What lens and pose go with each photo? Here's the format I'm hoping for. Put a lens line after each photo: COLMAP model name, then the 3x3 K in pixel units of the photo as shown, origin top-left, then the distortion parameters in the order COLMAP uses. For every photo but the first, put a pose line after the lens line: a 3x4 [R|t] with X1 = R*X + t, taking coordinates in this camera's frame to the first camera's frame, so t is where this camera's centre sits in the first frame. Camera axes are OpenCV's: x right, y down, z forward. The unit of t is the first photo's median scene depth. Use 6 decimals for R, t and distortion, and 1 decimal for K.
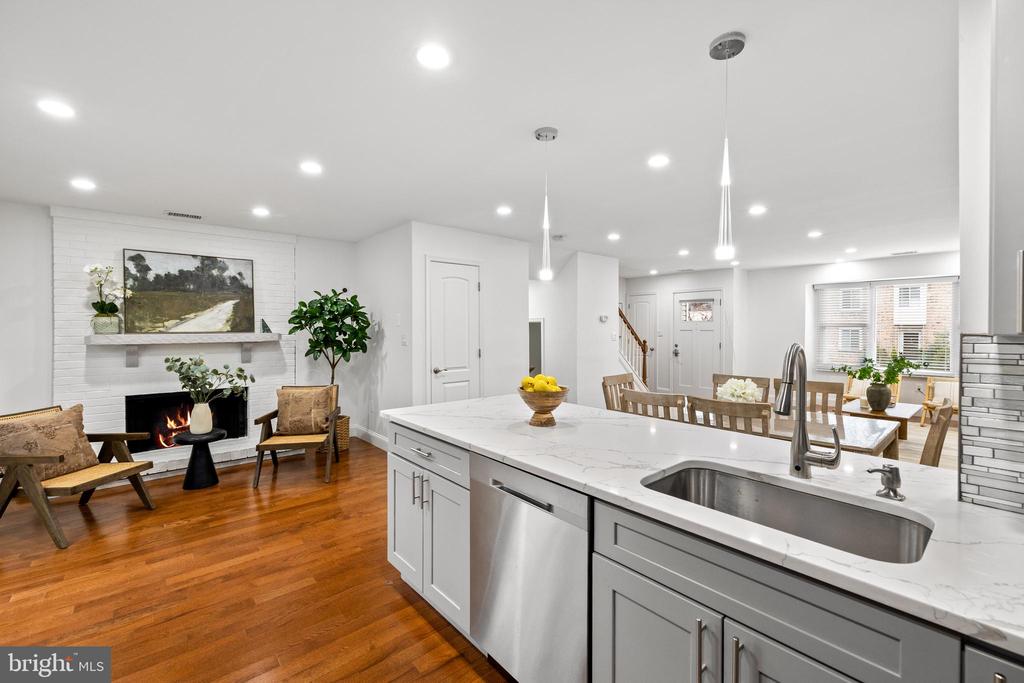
lens RADIAL K [[434.4, 0, 511.2], [0, 434.4, 331.4], [0, 0, 1]] dist [0.001999, 0.000400]
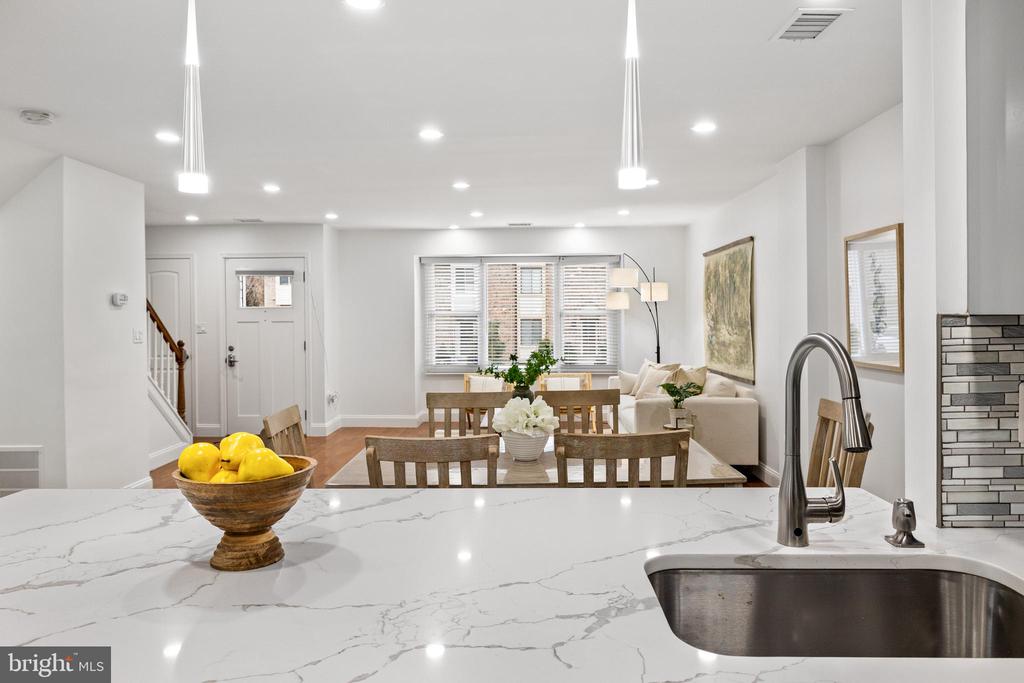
lens RADIAL K [[692.2, 0, 512.2], [0, 692.2, 319.9], [0, 0, 1]] dist [-0.001015, -0.000614]
pose [[0.670018, -0.009405, 0.742286, -0.093426], [0.014638, 0.999893, -0.000544, 0.000966], [-0.742201, 0.011230, 0.670083, 0.167457]]
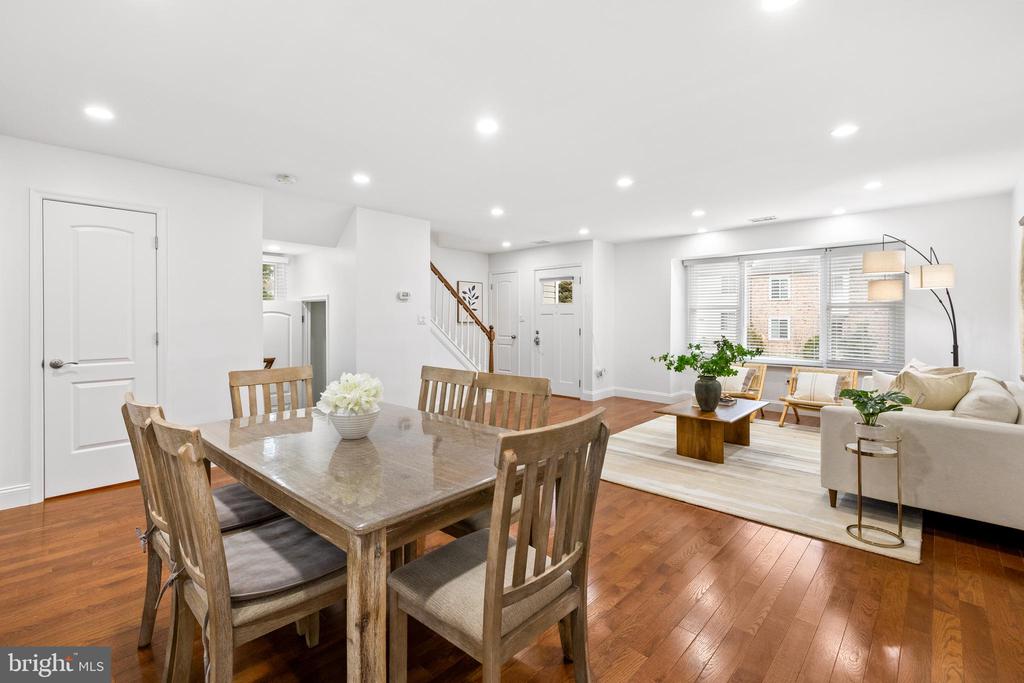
lens RADIAL K [[448.5, 0, 510.9], [0, 448.5, 320.4], [0, 0, 1]] dist [-0.001416, 0.000174]
pose [[0.995334, 0.000636, 0.096485, 0.412363], [-0.000026, 0.999980, -0.006321, 0.025282], [-0.096487, 0.006289, 0.995314, 0.230508]]
